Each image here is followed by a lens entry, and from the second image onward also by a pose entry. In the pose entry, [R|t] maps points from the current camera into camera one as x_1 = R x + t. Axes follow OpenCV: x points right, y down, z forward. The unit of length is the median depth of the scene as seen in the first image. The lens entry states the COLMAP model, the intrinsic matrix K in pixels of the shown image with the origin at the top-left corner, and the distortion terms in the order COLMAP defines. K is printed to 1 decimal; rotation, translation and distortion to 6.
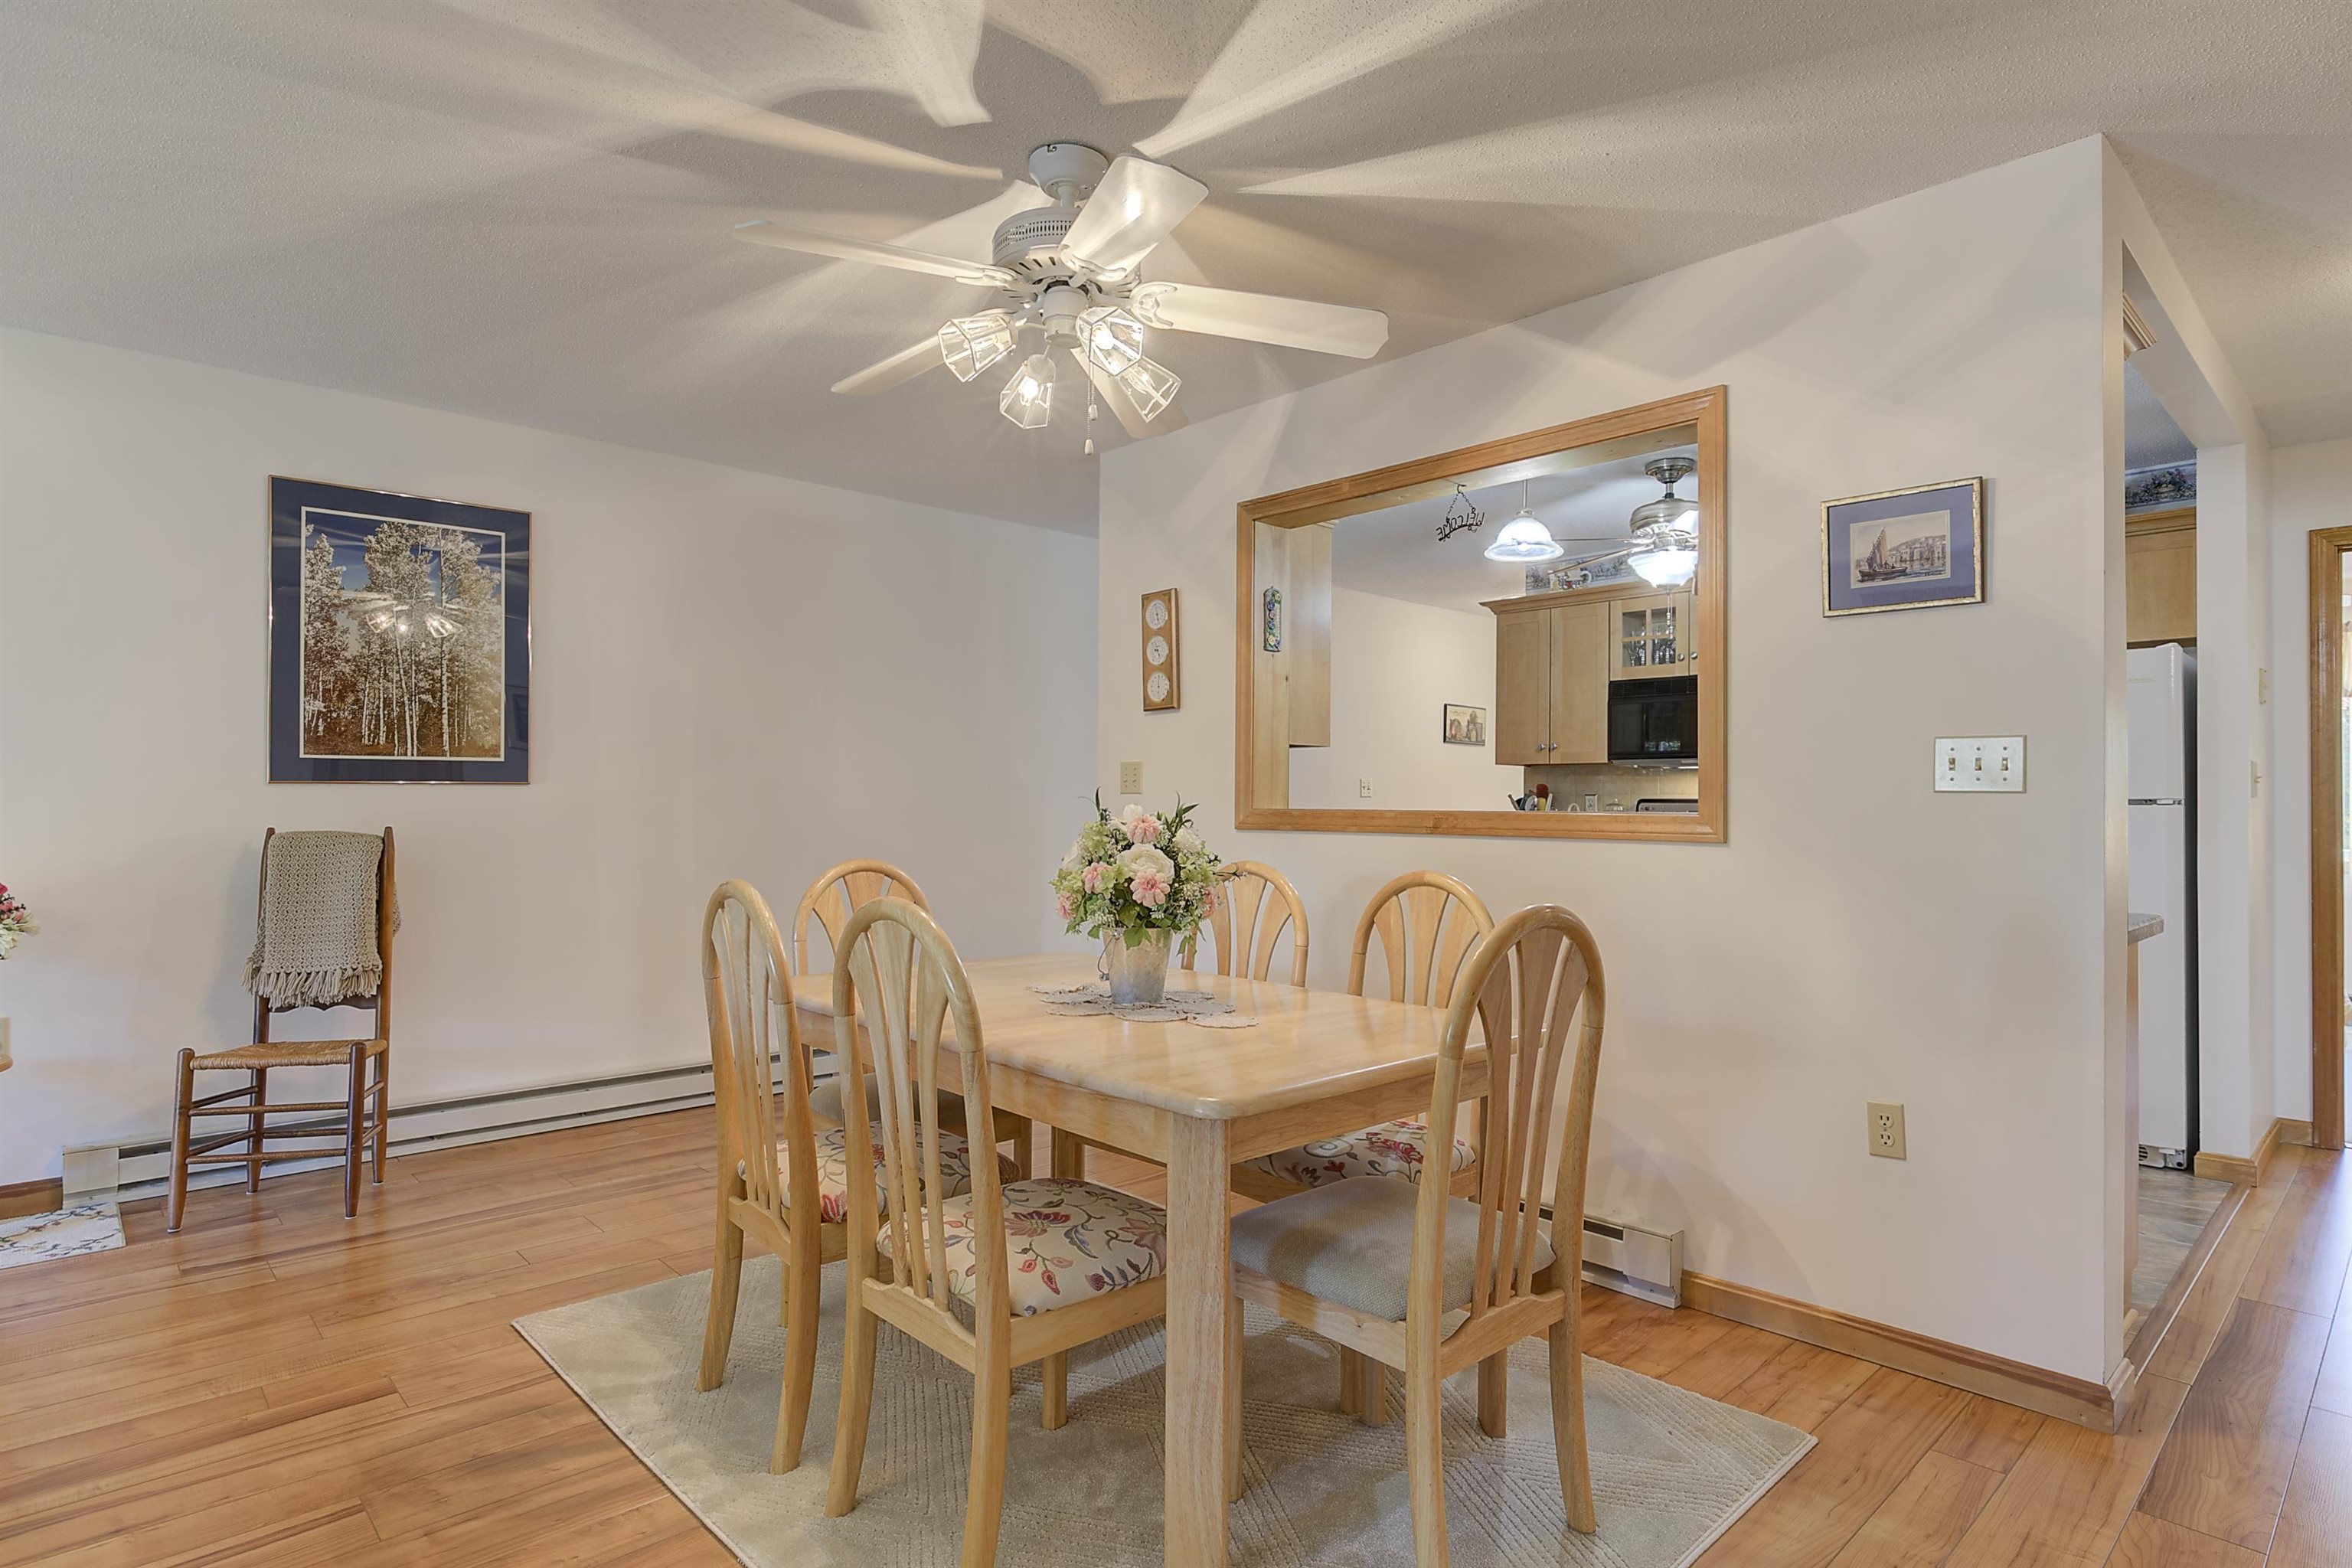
lens RADIAL K [[1234.5, 0, 1171.9], [0, 1234.5, 787.5], [0, 0, 1]] dist [-0.004005, -0.000623]
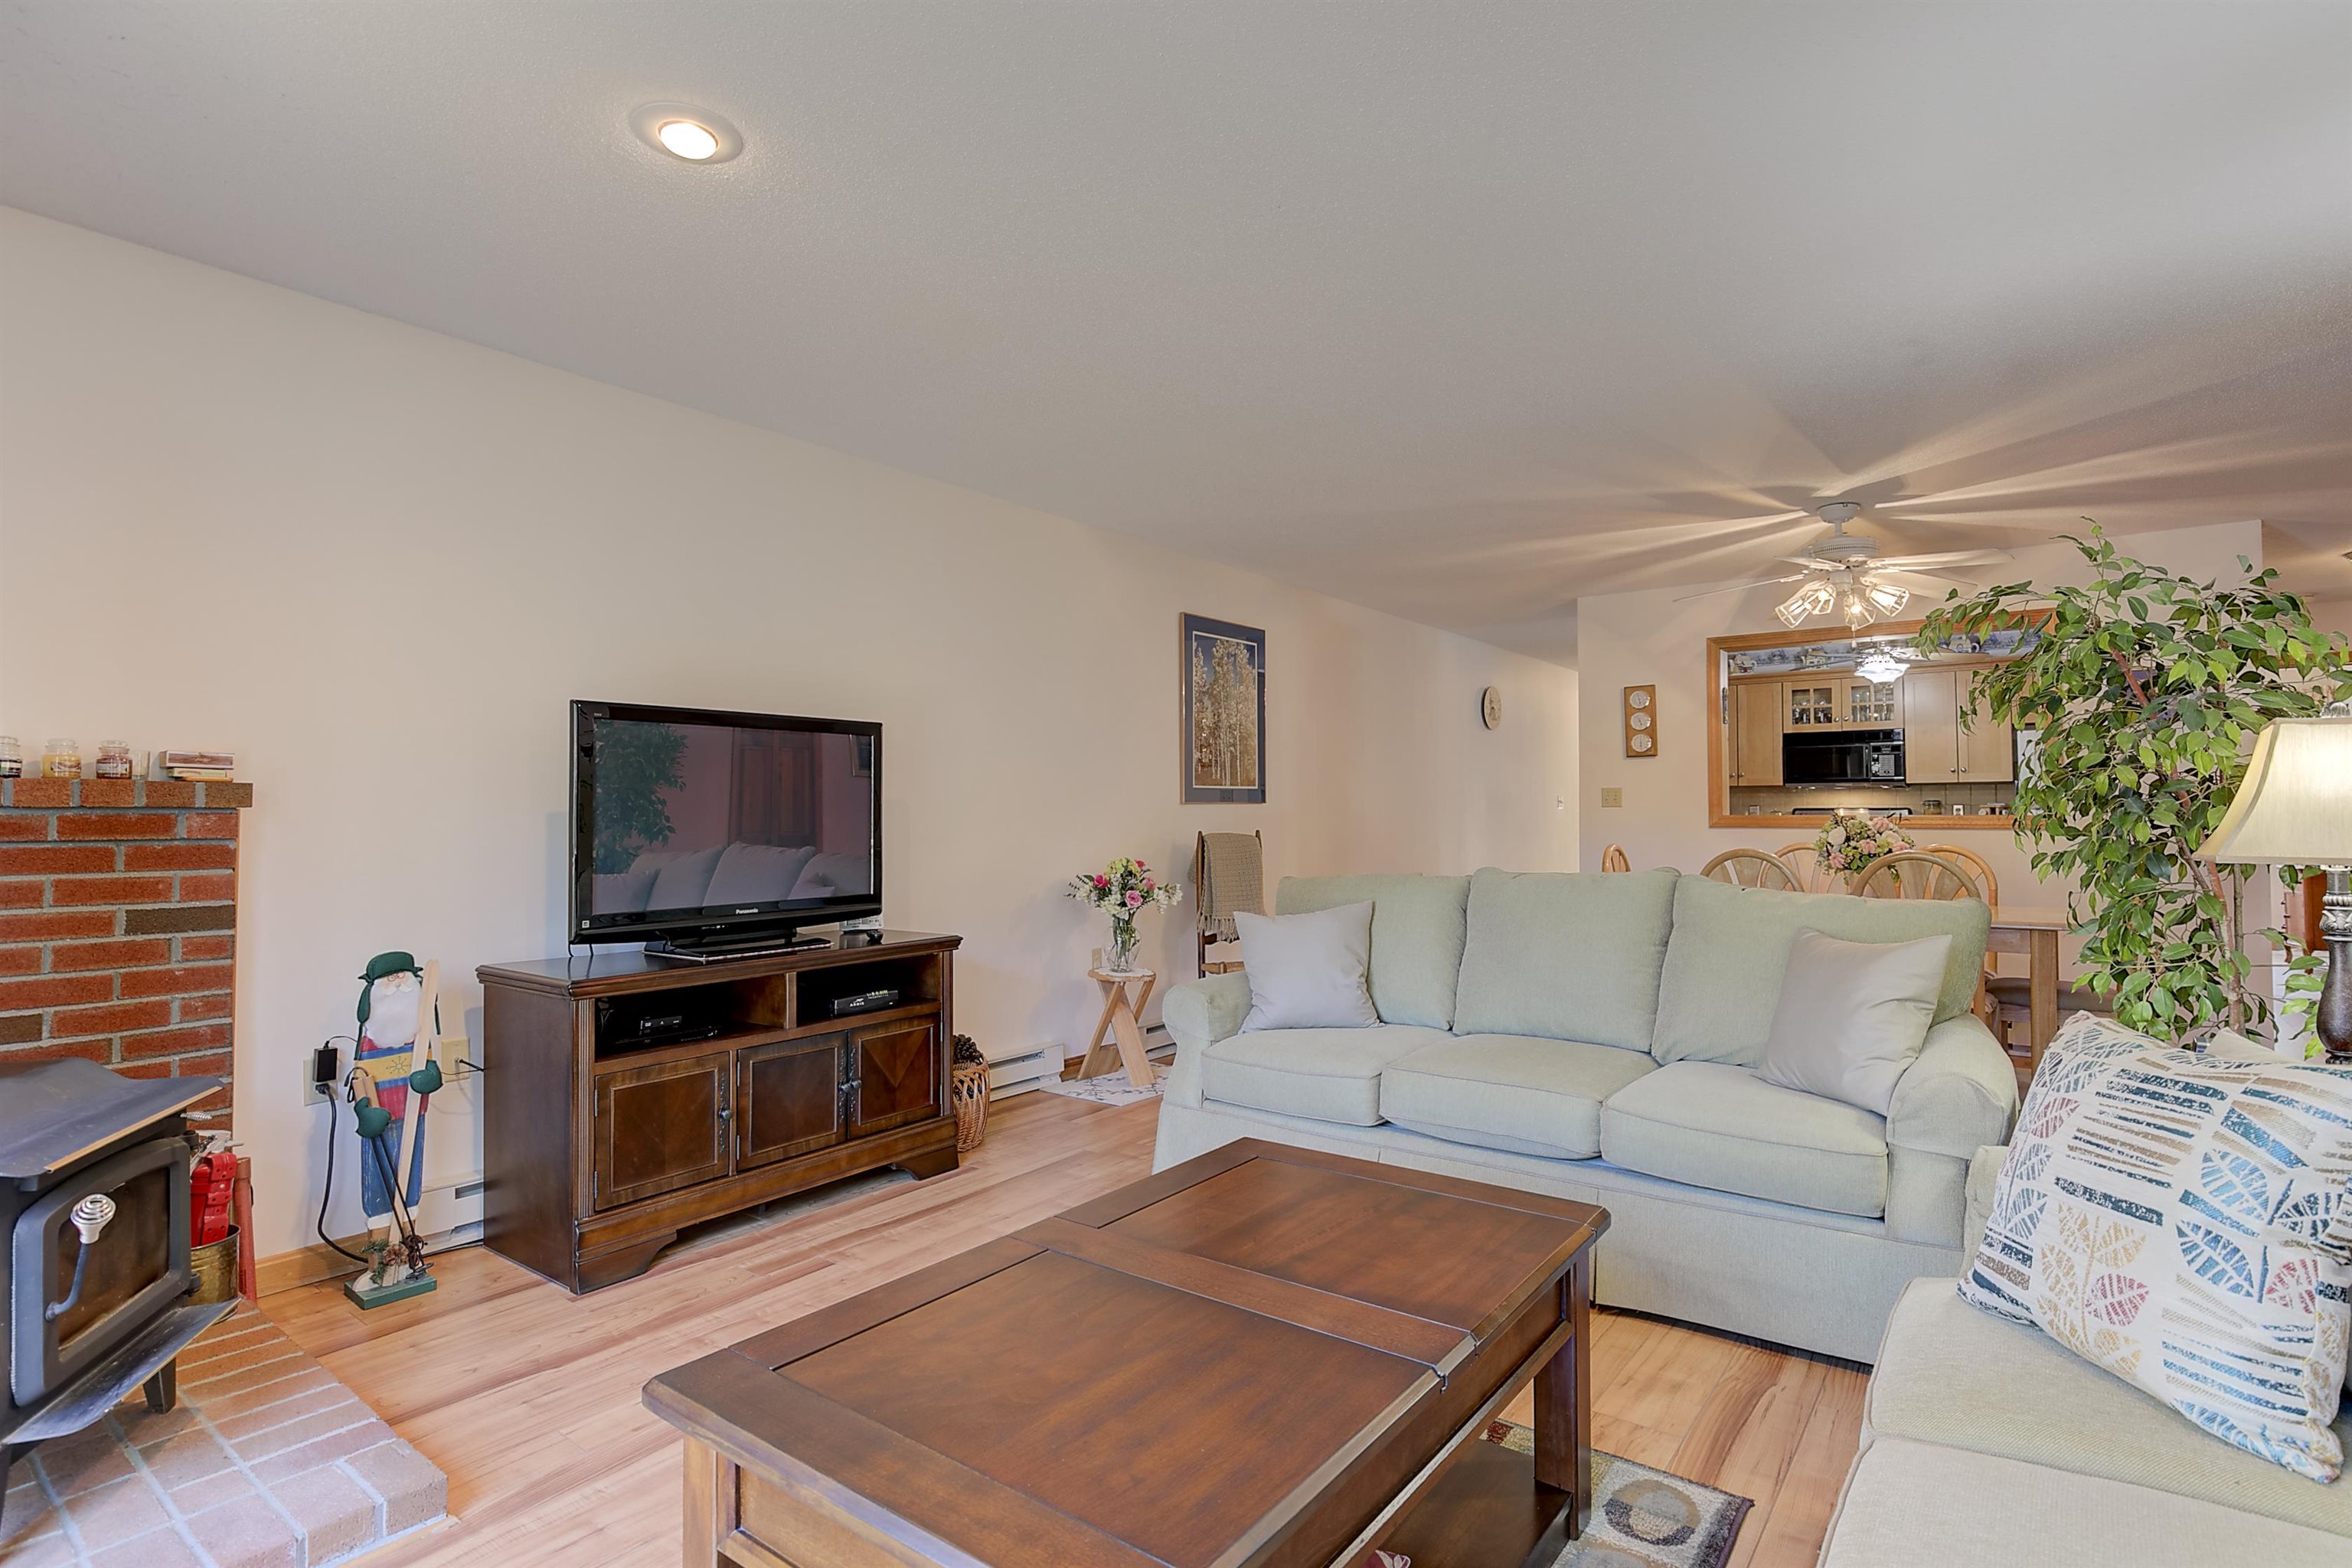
lens RADIAL K [[1165.2, 0, 1184.3], [0, 1165.2, 793.8], [0, 0, 1]] dist [-0.000005, 0.000453]
pose [[0.984756, -0.004633, 0.173882, -0.915541], [0.005725, 0.999967, -0.005782, -0.007289], [-0.173849, 0.006689, 0.984750, -0.455436]]
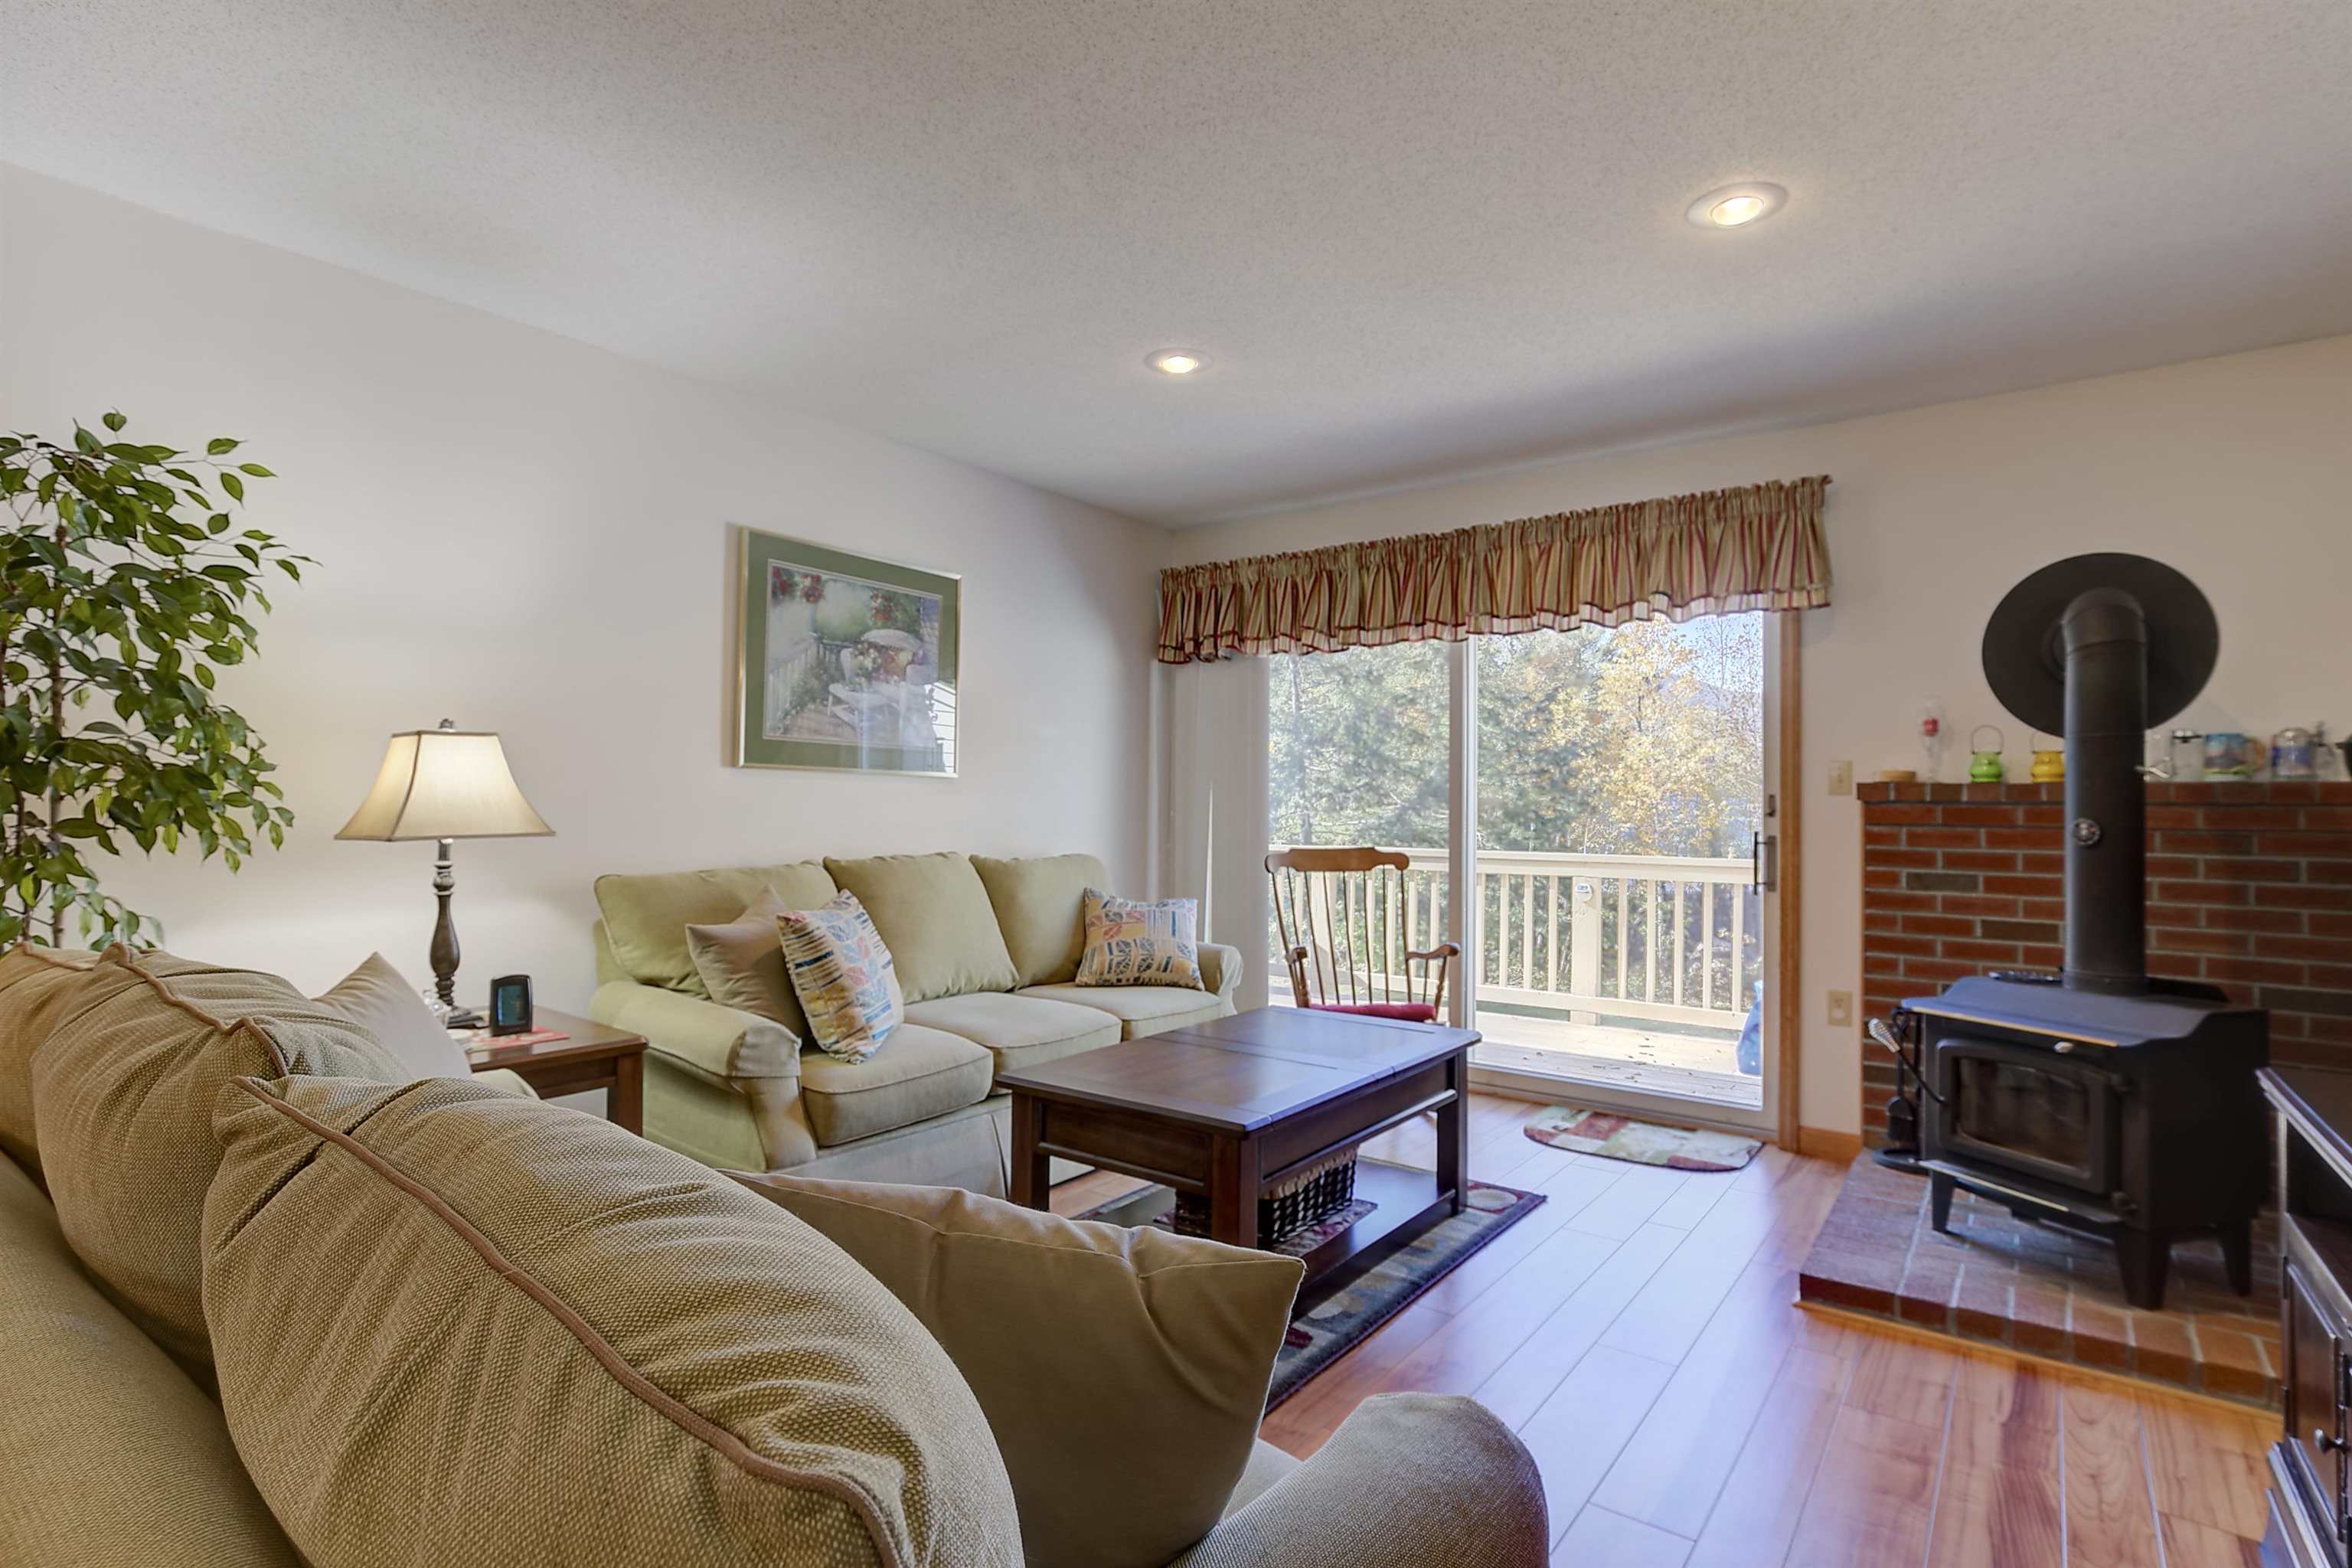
lens RADIAL K [[1154.2, 0, 1174.6], [0, 1154.2, 783.0], [0, 0, 1]] dist [-0.000263, 0.000326]
pose [[-0.985628, -0.016507, -0.168124, -0.655787], [-0.011912, 0.999528, -0.028307, 0.005121], [0.168512, -0.025898, -0.985359, 0.665702]]
